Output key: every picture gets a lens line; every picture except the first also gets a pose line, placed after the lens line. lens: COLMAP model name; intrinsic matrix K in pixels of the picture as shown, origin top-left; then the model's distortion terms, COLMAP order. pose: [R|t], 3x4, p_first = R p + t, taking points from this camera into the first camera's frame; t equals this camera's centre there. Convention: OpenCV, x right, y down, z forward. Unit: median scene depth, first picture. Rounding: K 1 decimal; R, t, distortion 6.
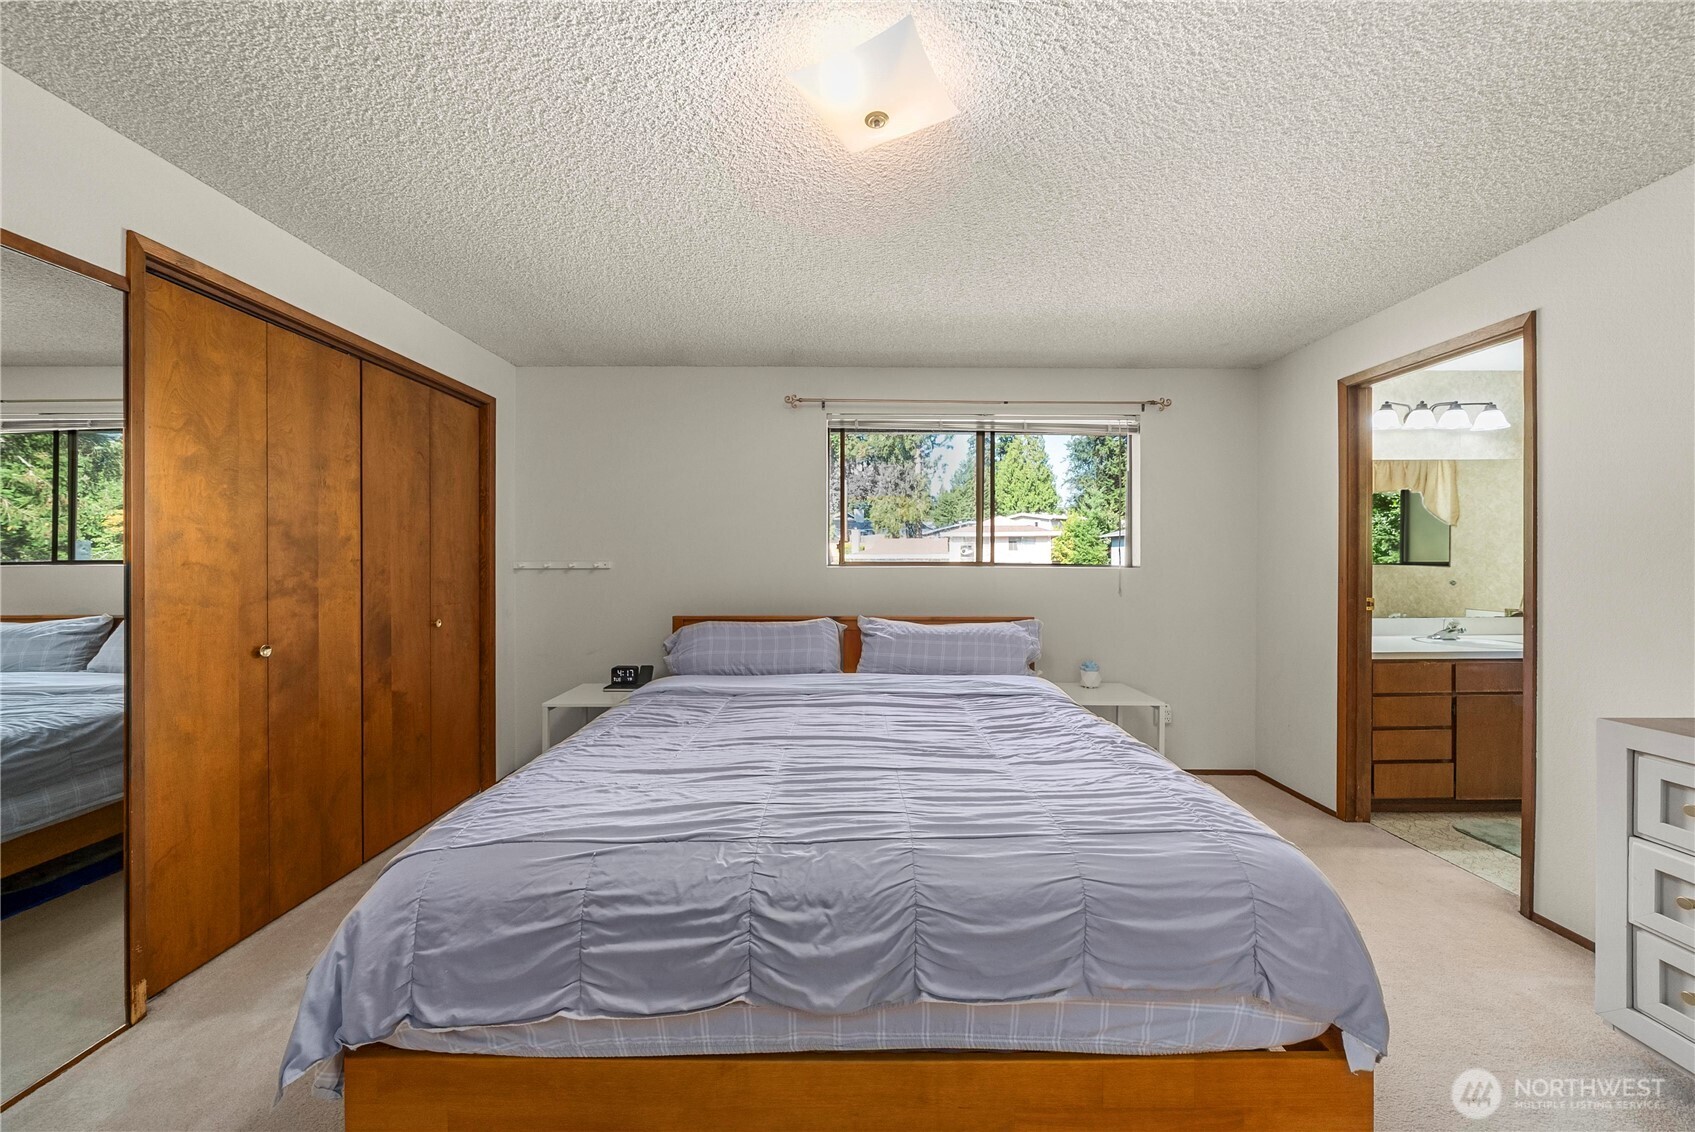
lens RADIAL K [[577.6, 0, 853.5], [0, 577.6, 561.2], [0, 0, 1]] dist [-0.006507, 0.000633]
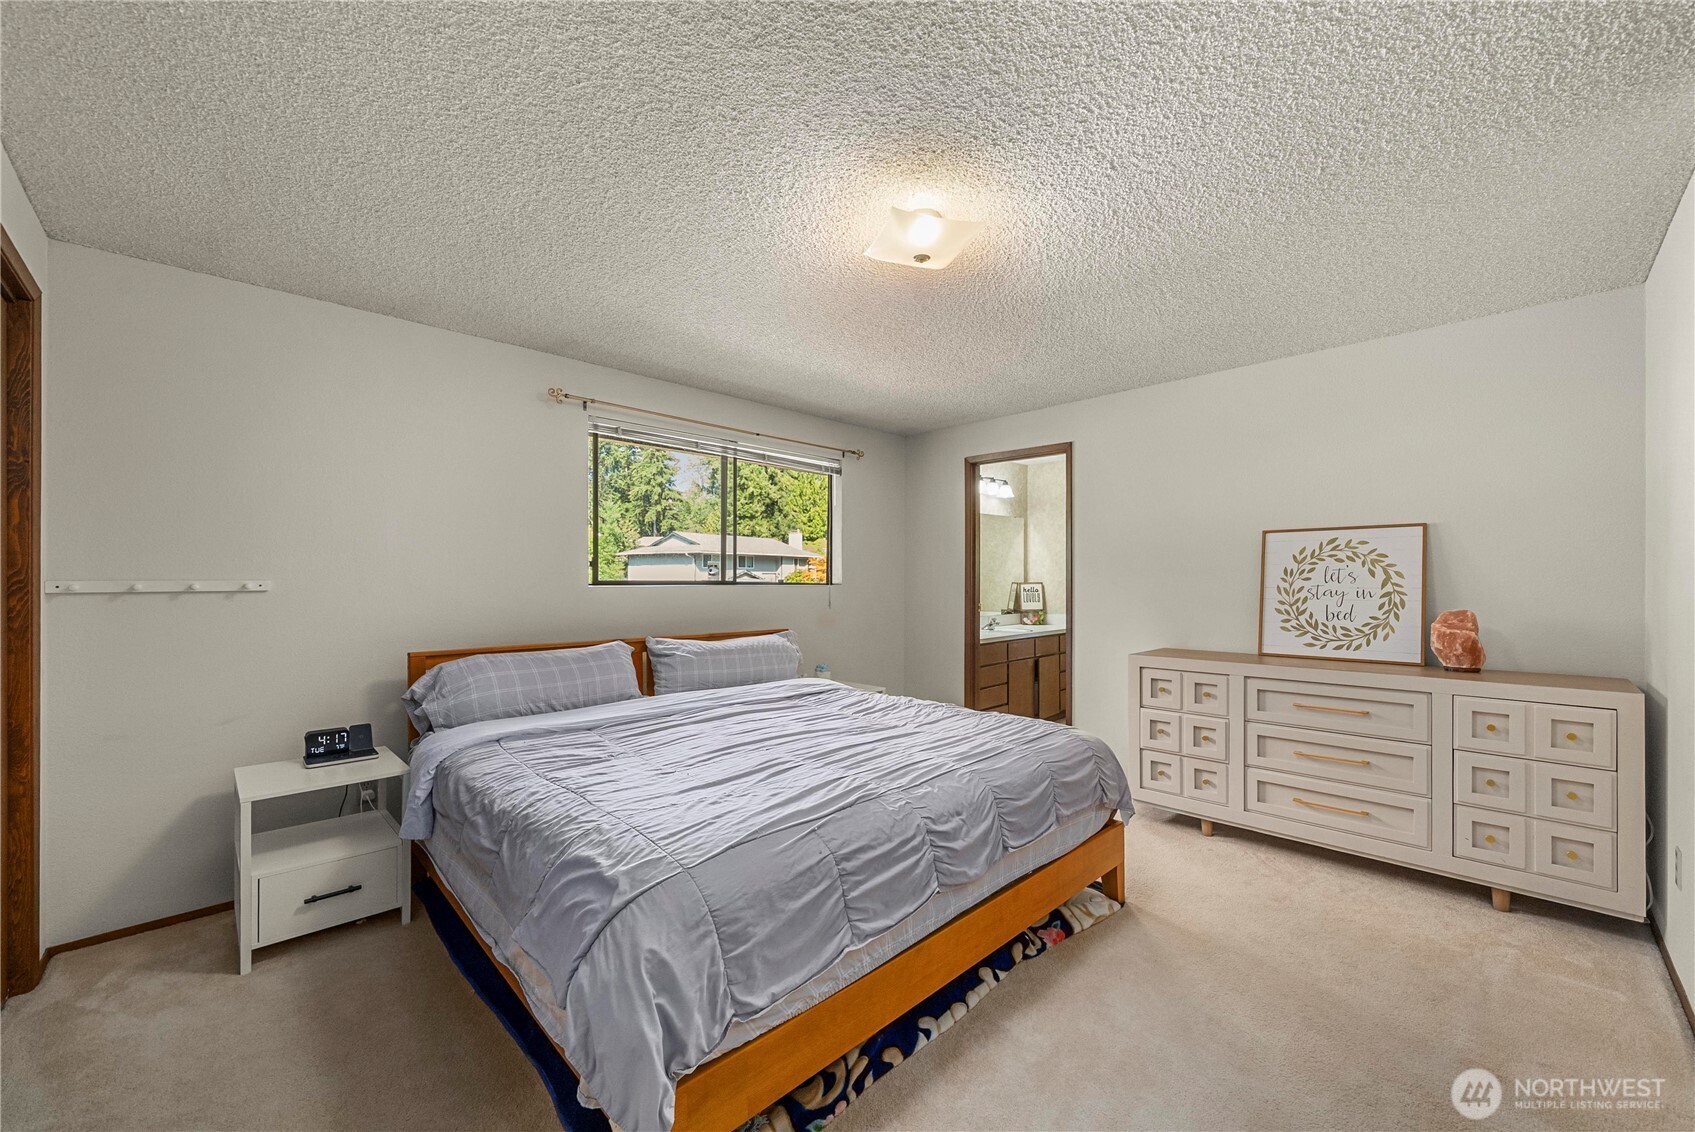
lens RADIAL K [[638.9, 0, 841.9], [0, 638.9, 581.2], [0, 0, 1]] dist [-0.002673, -0.000392]
pose [[0.731269, -0.002217, 0.682085, -0.754318], [0.001878, 0.999997, 0.001236, 0.002438], [-0.682086, 0.000377, 0.731272, 0.009978]]
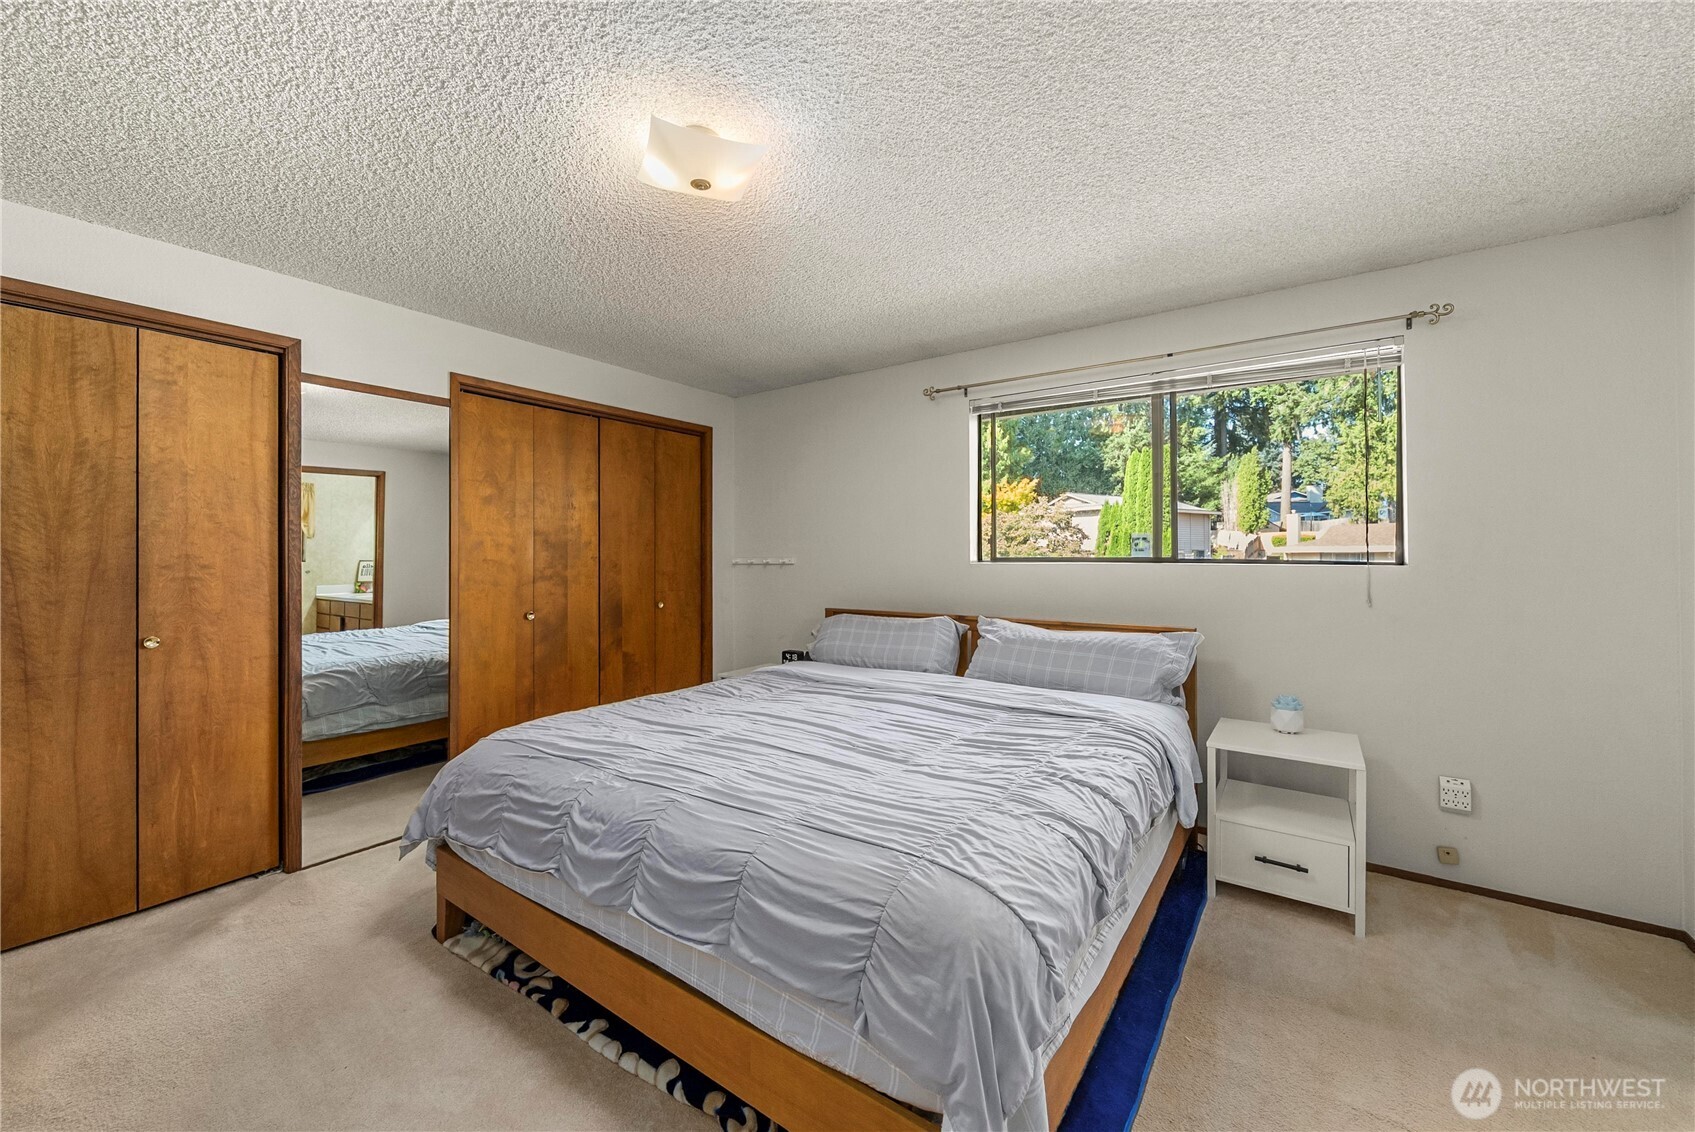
lens RADIAL K [[638.9, 0, 863.6], [0, 638.9, 549.5], [0, 0, 1]] dist [-0.002673, -0.000392]
pose [[0.823631, -0.009426, -0.567048, 0.694343], [0.003049, 0.999921, -0.012192, -0.000095], [0.567118, 0.008313, 0.823594, 0.077630]]
